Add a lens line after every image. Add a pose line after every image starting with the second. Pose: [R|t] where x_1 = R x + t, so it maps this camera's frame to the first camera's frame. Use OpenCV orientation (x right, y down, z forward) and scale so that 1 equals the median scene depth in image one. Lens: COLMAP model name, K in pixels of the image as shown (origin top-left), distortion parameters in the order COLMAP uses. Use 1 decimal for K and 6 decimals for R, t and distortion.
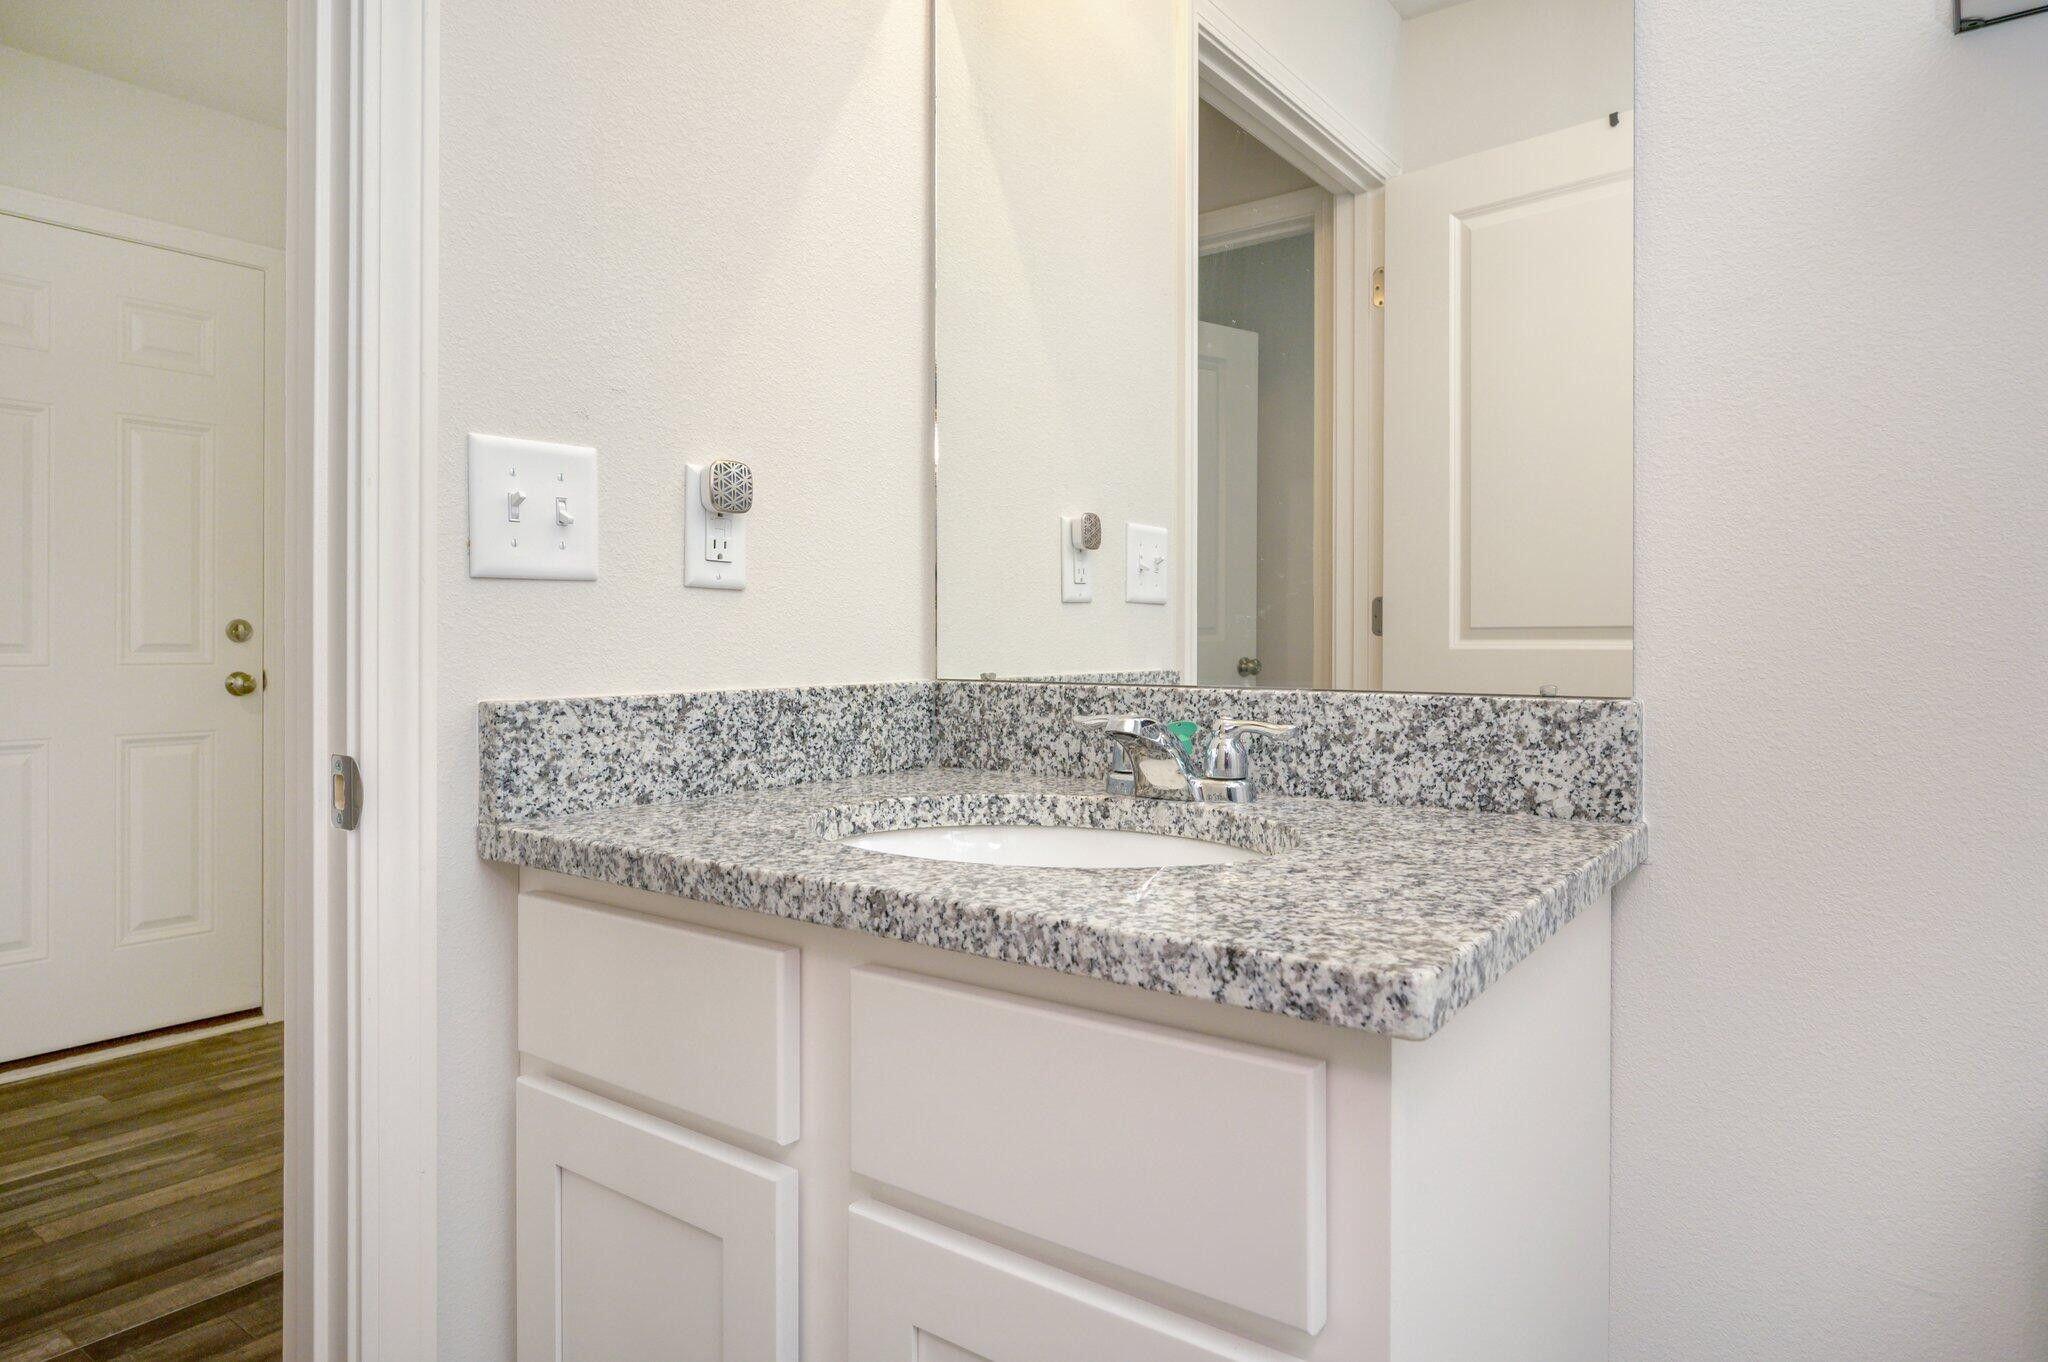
lens RADIAL K [[1232.6, 0, 1018.7], [0, 1232.6, 634.2], [0, 0, 1]] dist [-0.008667, -0.000328]
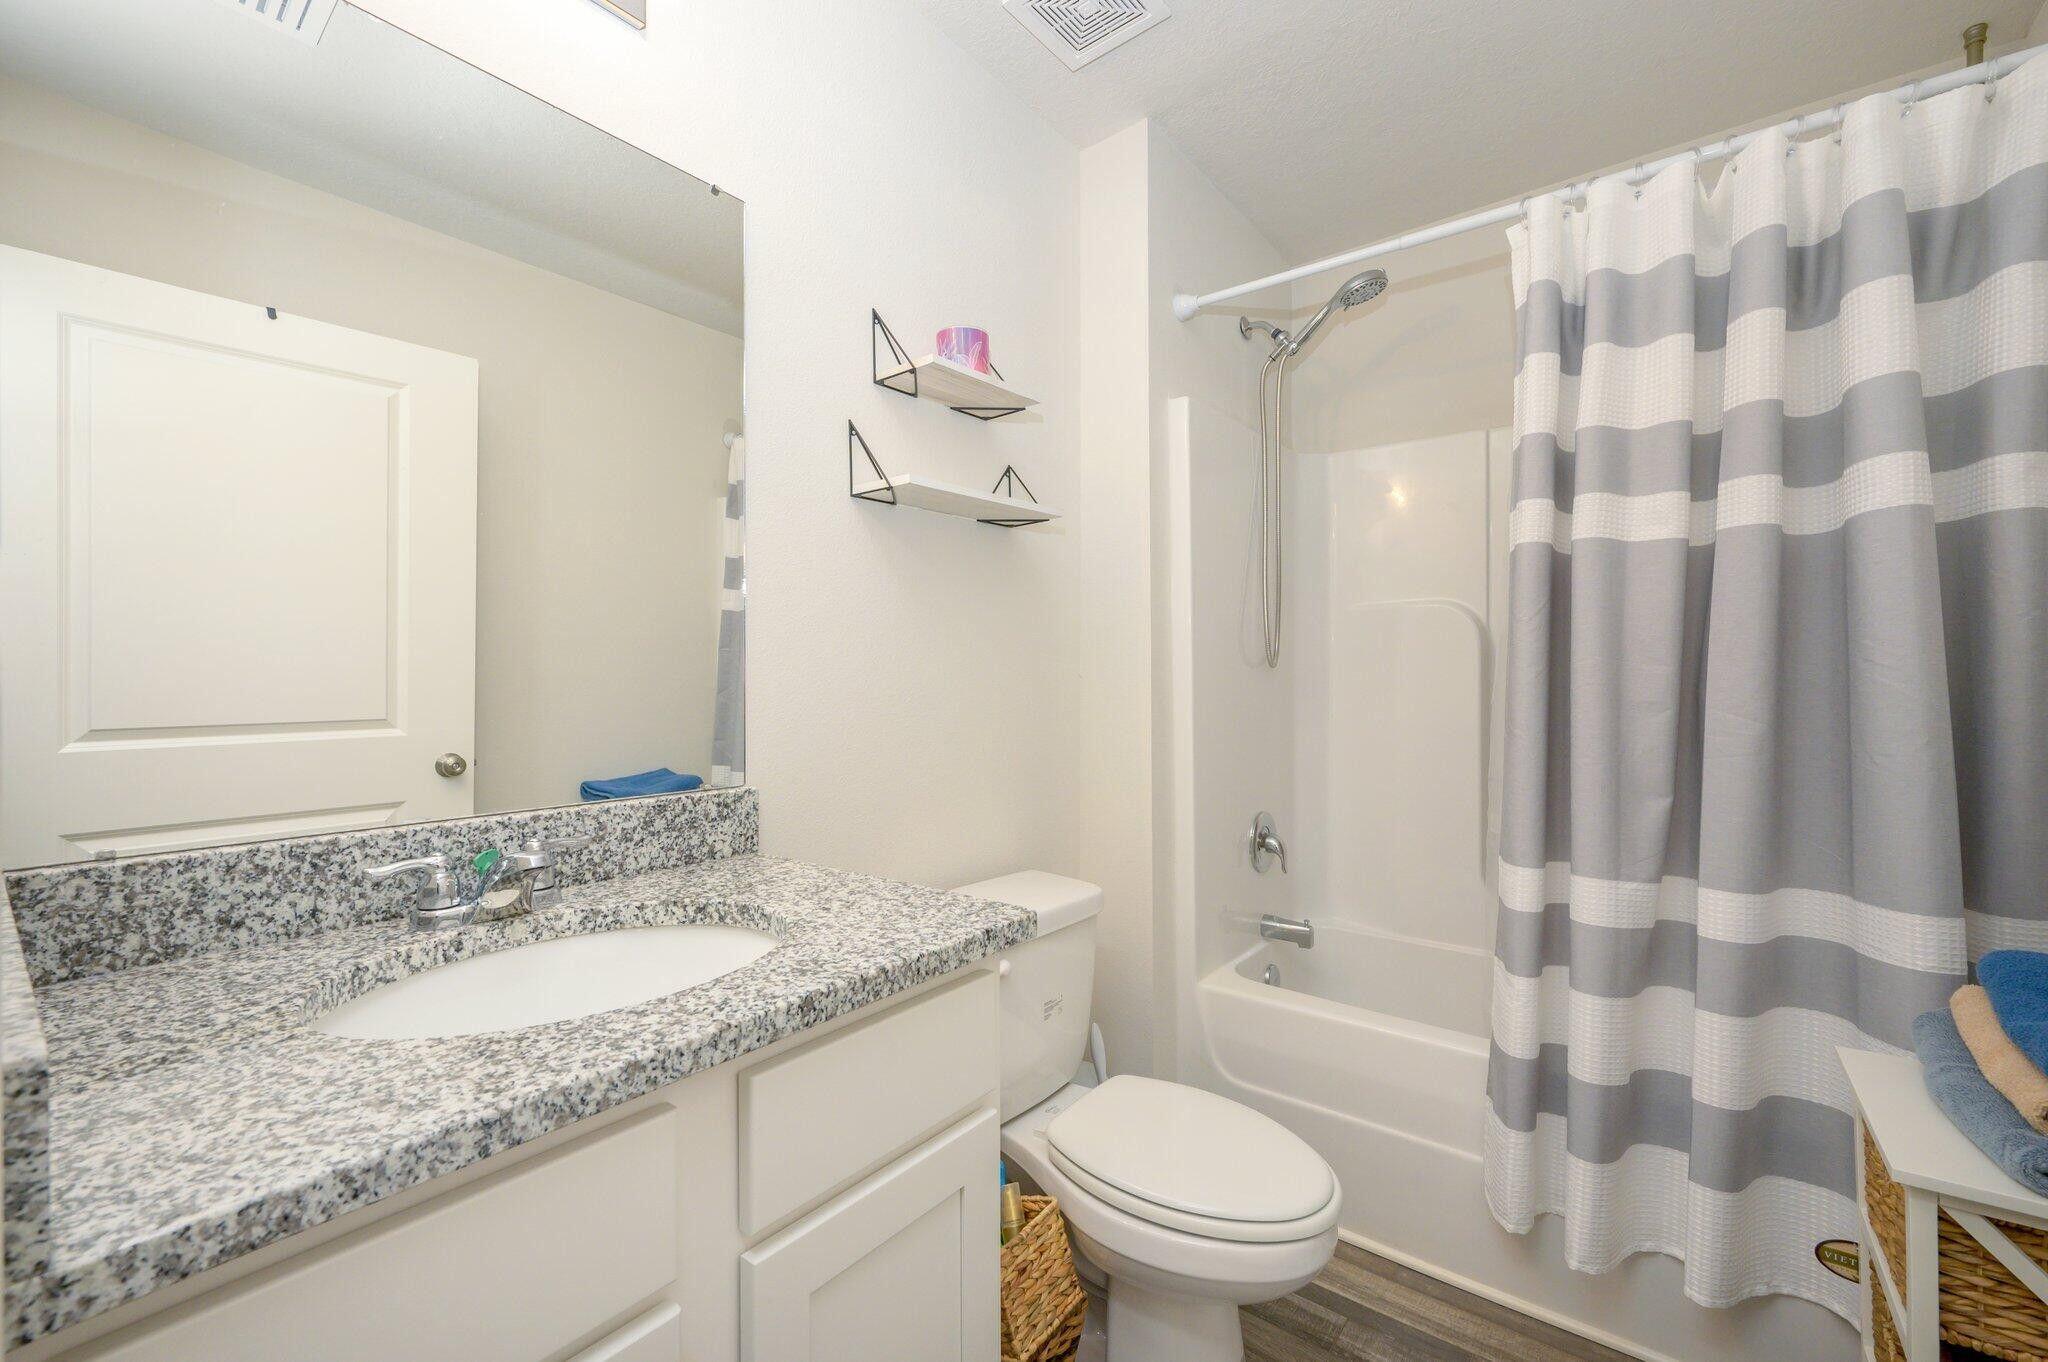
lens RADIAL K [[863.3, 0, 1021.2], [0, 863.3, 676.0], [0, 0, 1]] dist [0.002044, -0.000814]
pose [[0.013088, 0.000489, 0.999914, -0.742447], [-0.001502, 0.999999, -0.000469, -0.105127], [-0.999913, -0.001496, 0.013089, 0.508871]]
